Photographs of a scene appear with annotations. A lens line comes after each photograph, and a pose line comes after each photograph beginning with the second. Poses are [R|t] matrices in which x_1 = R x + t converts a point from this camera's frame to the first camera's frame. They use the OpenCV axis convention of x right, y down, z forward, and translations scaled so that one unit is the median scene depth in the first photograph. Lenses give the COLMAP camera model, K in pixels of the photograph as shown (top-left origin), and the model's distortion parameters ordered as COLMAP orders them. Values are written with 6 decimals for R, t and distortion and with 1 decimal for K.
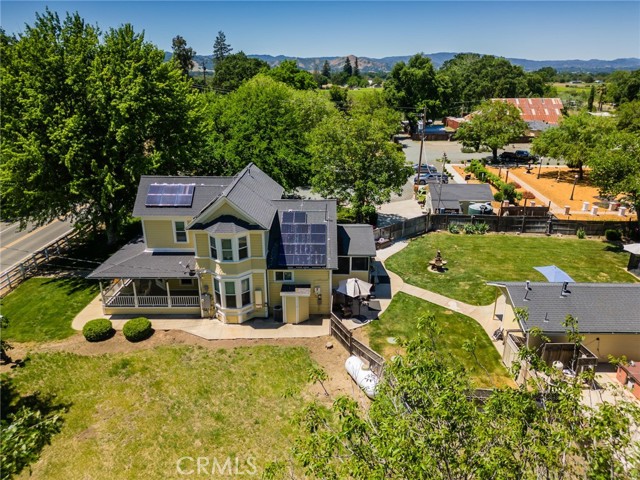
lens RADIAL K [[447.4, 0, 318.8], [0, 447.4, 239.4], [0, 0, 1]] dist [0.066558, -0.060832]
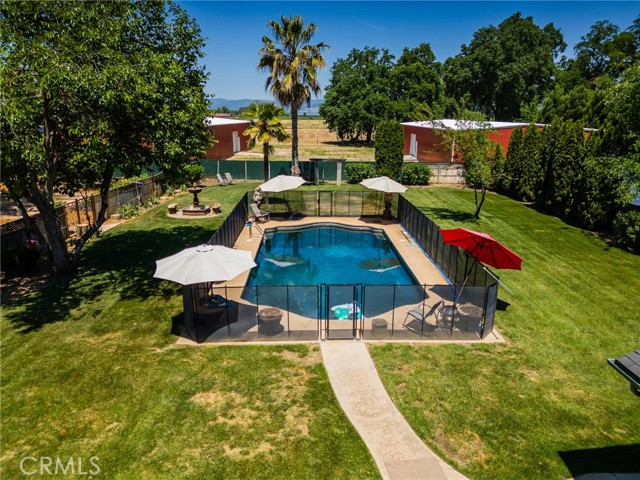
lens RADIAL K [[447.4, 0, 318.8], [0, 447.4, 239.4], [0, 0, 1]] dist [0.066558, -0.060832]
pose [[-0.047405, -0.271789, 0.961189, 0.320361], [0.333777, 0.902648, 0.271697, -0.042689], [-0.941459, 0.333703, 0.047927, 0.715875]]
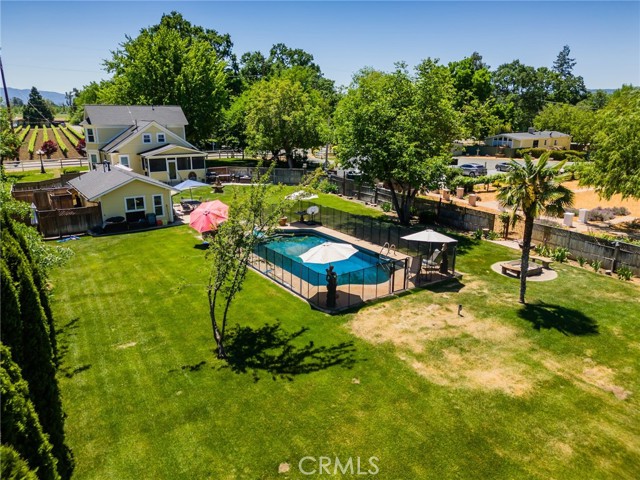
lens RADIAL K [[447.4, 0, 318.8], [0, 447.4, 239.4], [0, 0, 1]] dist [0.066558, -0.060832]
pose [[0.591972, 0.221481, -0.774929, 1.153137], [-0.278770, 0.958420, 0.060970, 0.031289], [0.756212, 0.179934, 0.629100, 0.372410]]
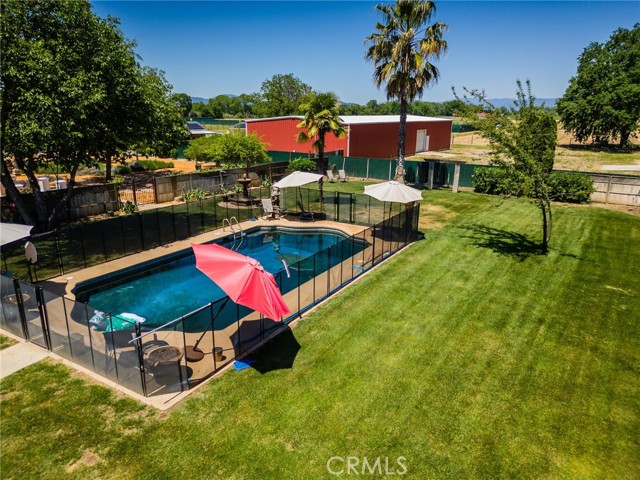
lens RADIAL K [[447.4, 0, 318.8], [0, 447.4, 239.4], [0, 0, 1]] dist [0.066558, -0.060832]
pose [[0.508120, -0.232456, 0.829324, 0.443950], [0.288533, 0.953193, 0.090395, 0.051780], [-0.811519, 0.193356, 0.551408, 0.483746]]
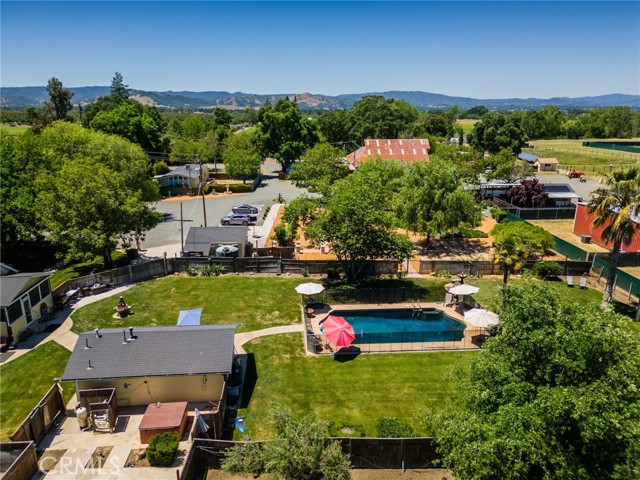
lens RADIAL K [[447.4, 0, 318.8], [0, 447.4, 239.4], [0, 0, 1]] dist [0.066558, -0.060832]
pose [[0.995663, -0.023008, 0.090140, 0.505520], [0.029442, 0.997062, -0.070709, -0.014862], [-0.088248, 0.073057, 0.993416, -0.064520]]
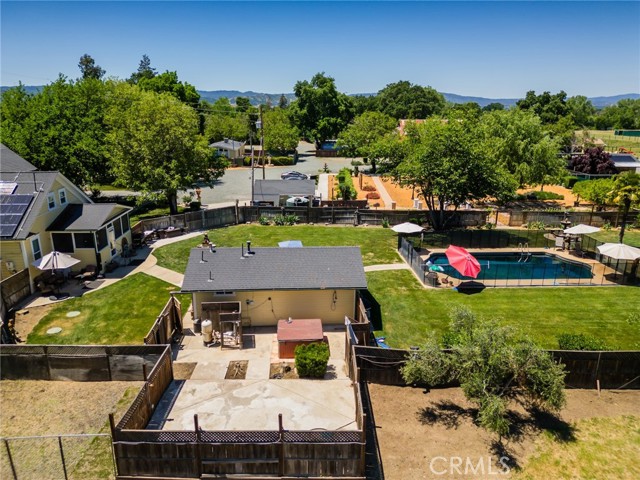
lens RADIAL K [[447.4, 0, 318.8], [0, 447.4, 239.4], [0, 0, 1]] dist [0.066558, -0.060832]
pose [[0.997542, -0.014192, 0.068614, 0.355600], [0.018963, 0.997409, -0.069395, 0.087889], [-0.067451, 0.070526, 0.995227, 0.026731]]
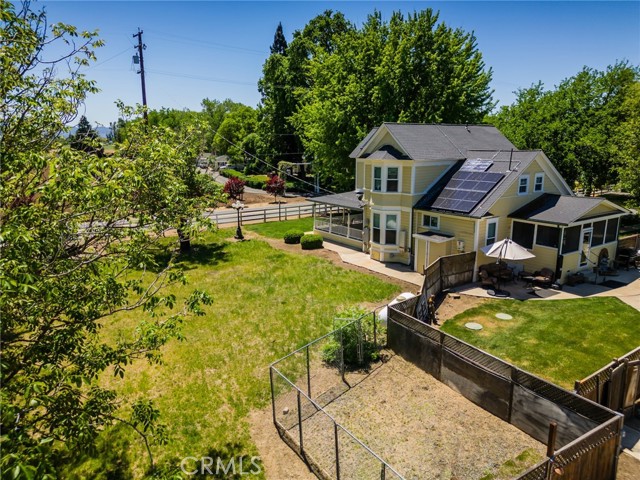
lens RADIAL K [[447.4, 0, 318.8], [0, 447.4, 239.4], [0, 0, 1]] dist [0.066558, -0.060832]
pose [[0.580420, 0.170427, -0.796283, 0.321807], [-0.277577, 0.960698, 0.003287, 0.111171], [0.765547, 0.219123, 0.604915, 0.191048]]
